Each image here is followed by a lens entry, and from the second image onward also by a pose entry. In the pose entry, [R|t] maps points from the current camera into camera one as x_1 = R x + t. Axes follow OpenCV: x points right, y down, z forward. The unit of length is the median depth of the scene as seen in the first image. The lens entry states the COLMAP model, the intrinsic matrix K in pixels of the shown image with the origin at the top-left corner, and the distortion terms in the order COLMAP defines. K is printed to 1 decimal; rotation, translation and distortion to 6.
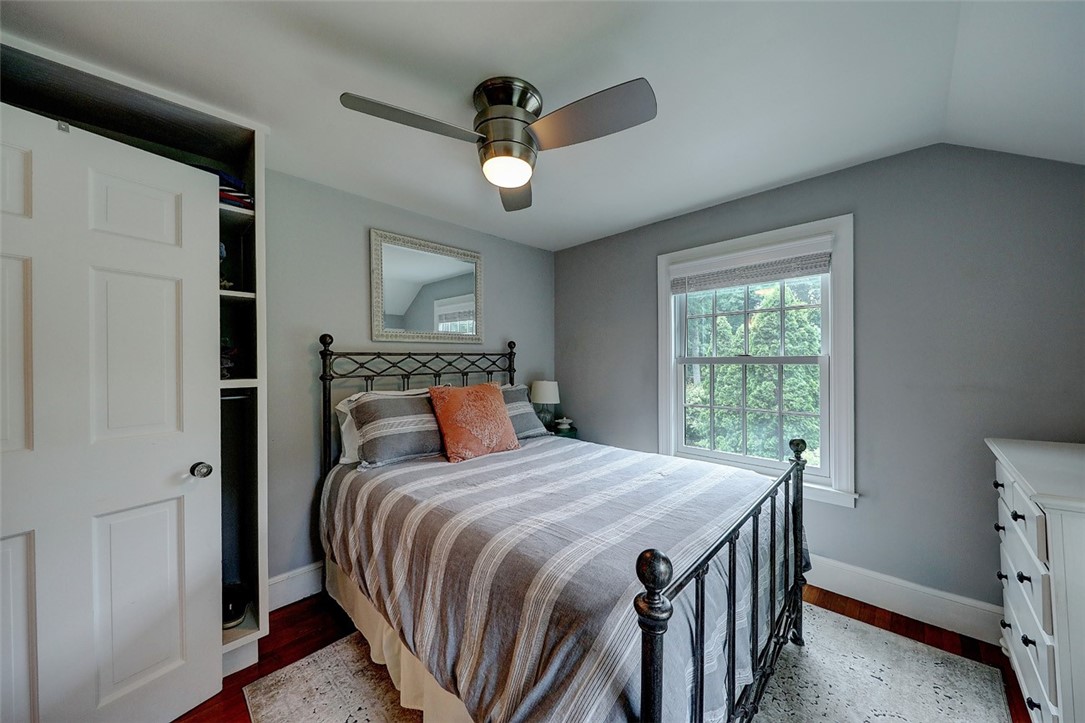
lens RADIAL K [[373.4, 0, 548.8], [0, 373.4, 359.6], [0, 0, 1]] dist [-0.000030, -0.000150]
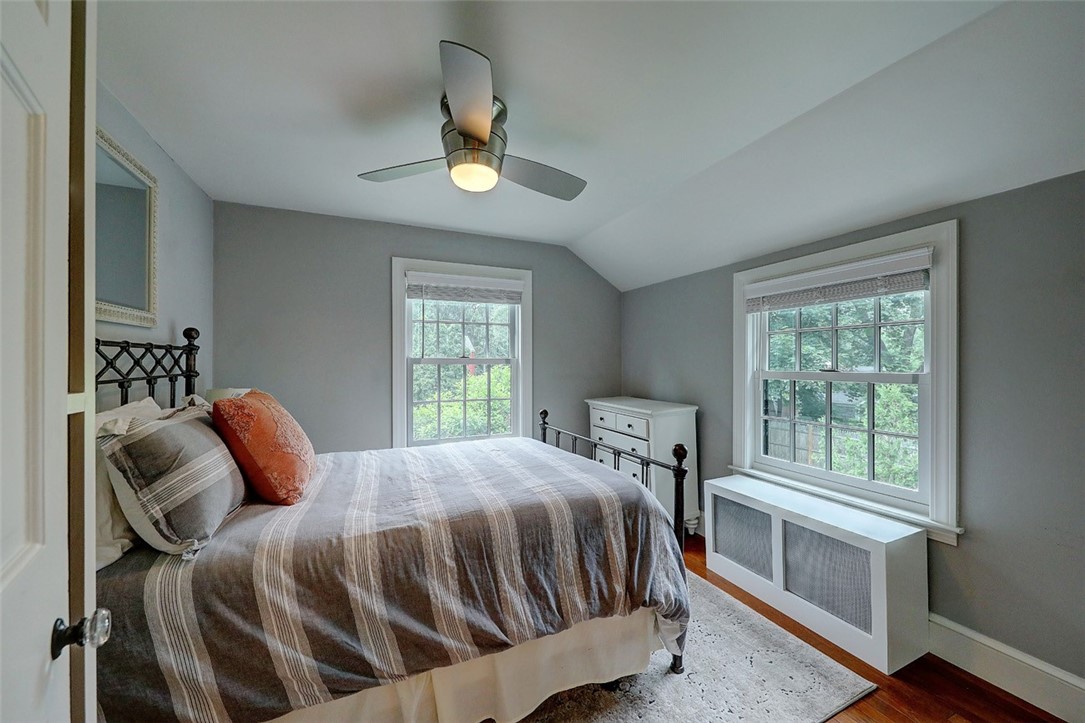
lens RADIAL K [[406.0, 0, 542.5], [0, 406.0, 361.5], [0, 0, 1]] dist [0.009506, -0.000183]
pose [[0.385525, 0.010256, 0.922640, -0.820550], [-0.007771, 0.999939, -0.007868, 0.013970], [-0.922665, -0.004136, 0.385581, 0.294335]]
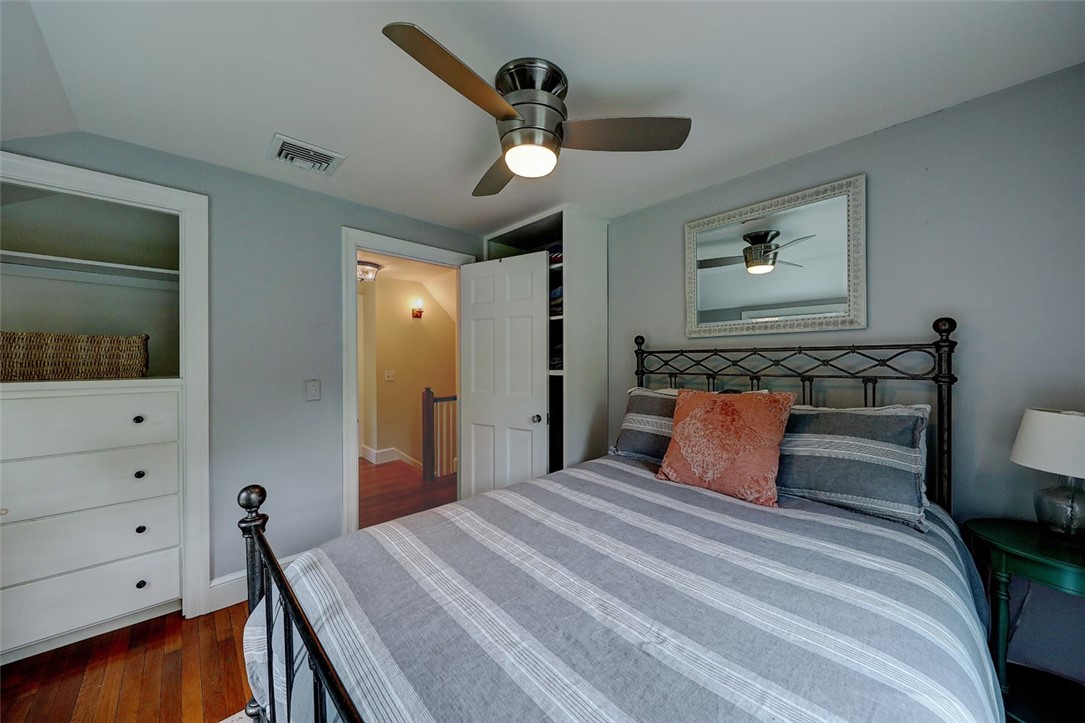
lens RADIAL K [[373.4, 0, 548.8], [0, 373.4, 359.6], [0, 0, 1]] dist [-0.000030, -0.000150]
pose [[-0.028782, 0.009737, -0.999538, 0.638169], [0.007193, 0.999929, 0.009533, -0.006822], [0.999560, -0.006915, -0.028850, 0.810791]]
